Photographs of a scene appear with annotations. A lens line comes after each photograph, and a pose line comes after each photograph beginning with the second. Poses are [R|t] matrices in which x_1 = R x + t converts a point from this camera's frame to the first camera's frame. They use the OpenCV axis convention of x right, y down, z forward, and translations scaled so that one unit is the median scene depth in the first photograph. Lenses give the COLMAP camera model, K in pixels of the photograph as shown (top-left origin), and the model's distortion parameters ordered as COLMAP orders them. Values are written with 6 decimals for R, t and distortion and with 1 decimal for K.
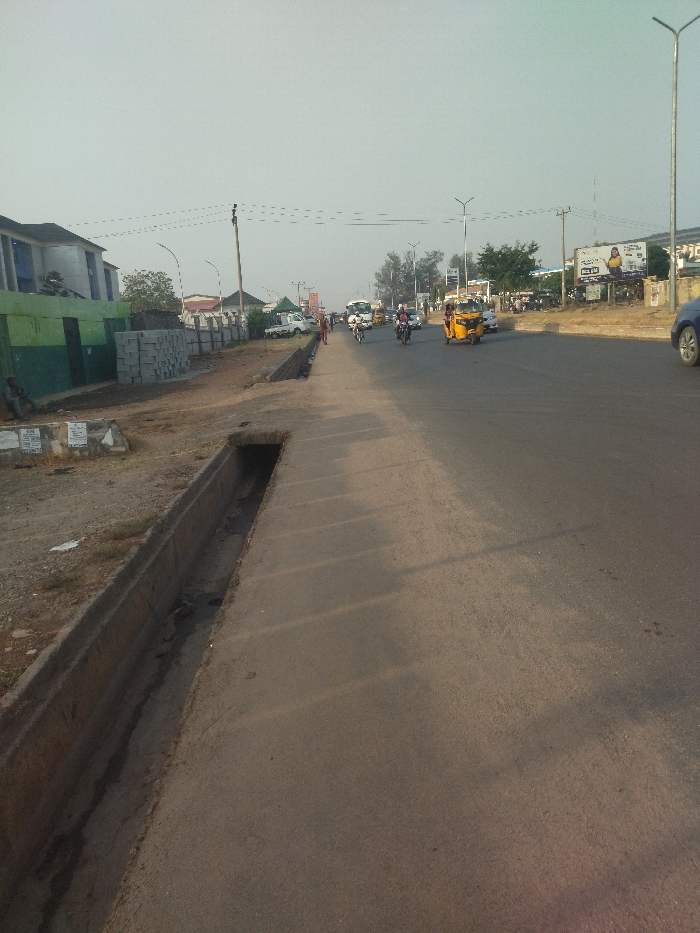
lens RADIAL K [[734.7, 0, 350.0], [0, 734.7, 466.5], [0, 0, 1]] dist [0.120864, 0.000809]
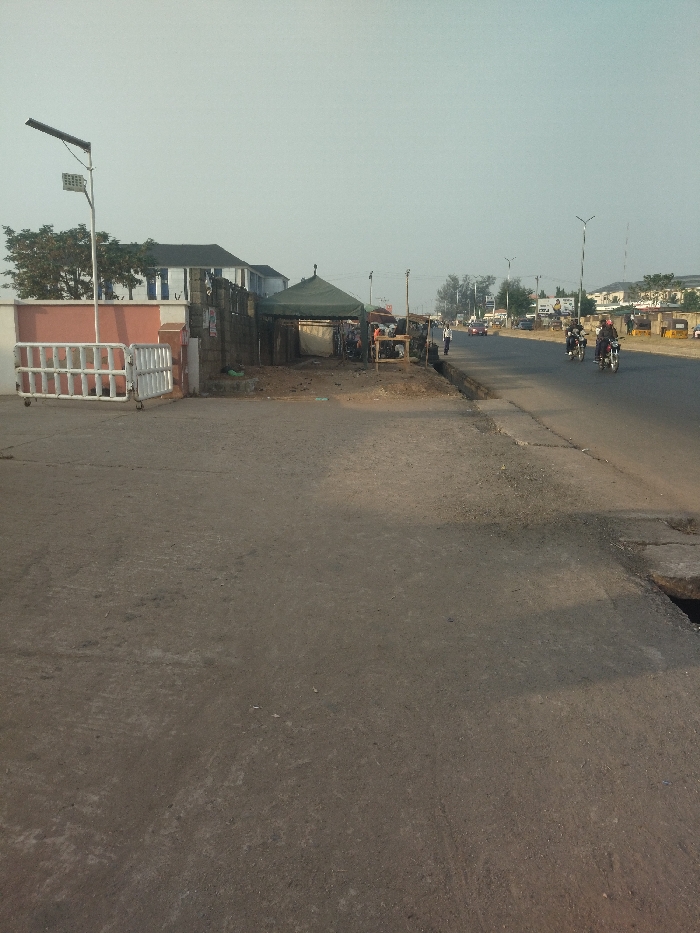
lens RADIAL K [[736.8, 0, 350.0], [0, 736.8, 466.5], [0, 0, 1]] dist [0.095933, 0.000768]
pose [[0.994069, 0.087540, -0.064526, -0.018425], [-0.088029, 0.996106, -0.004768, 0.177033], [0.063857, 0.010420, 0.997905, -0.862503]]
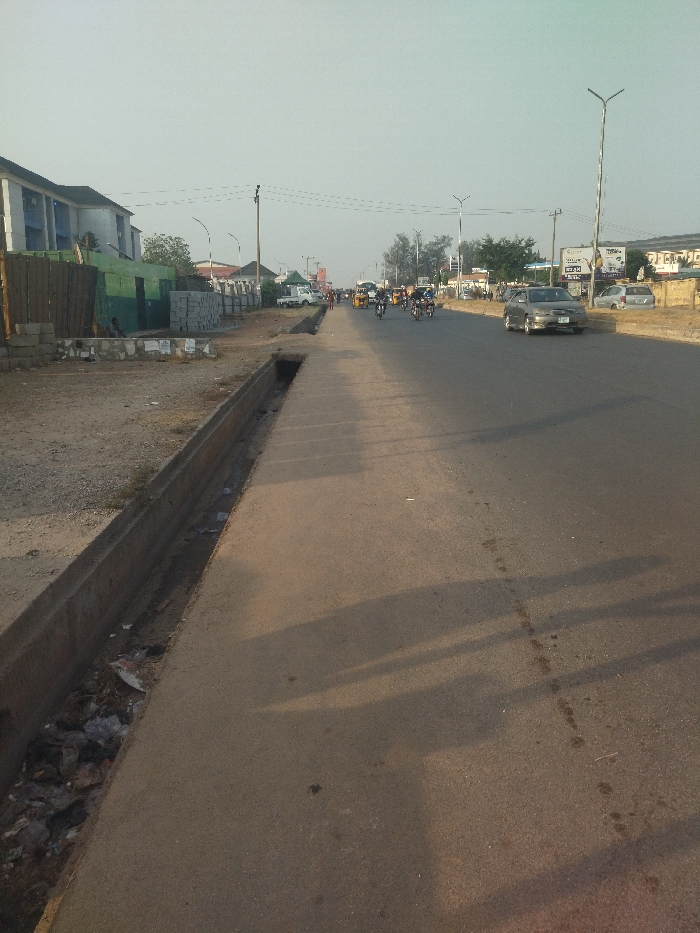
lens RADIAL K [[736.8, 0, 350.0], [0, 736.8, 466.5], [0, 0, 1]] dist [0.095933, 0.000768]
pose [[0.997108, 0.075471, 0.008944, 0.003331], [-0.075697, 0.996727, 0.028365, 0.020924], [-0.006774, -0.028960, 0.999558, -0.100152]]
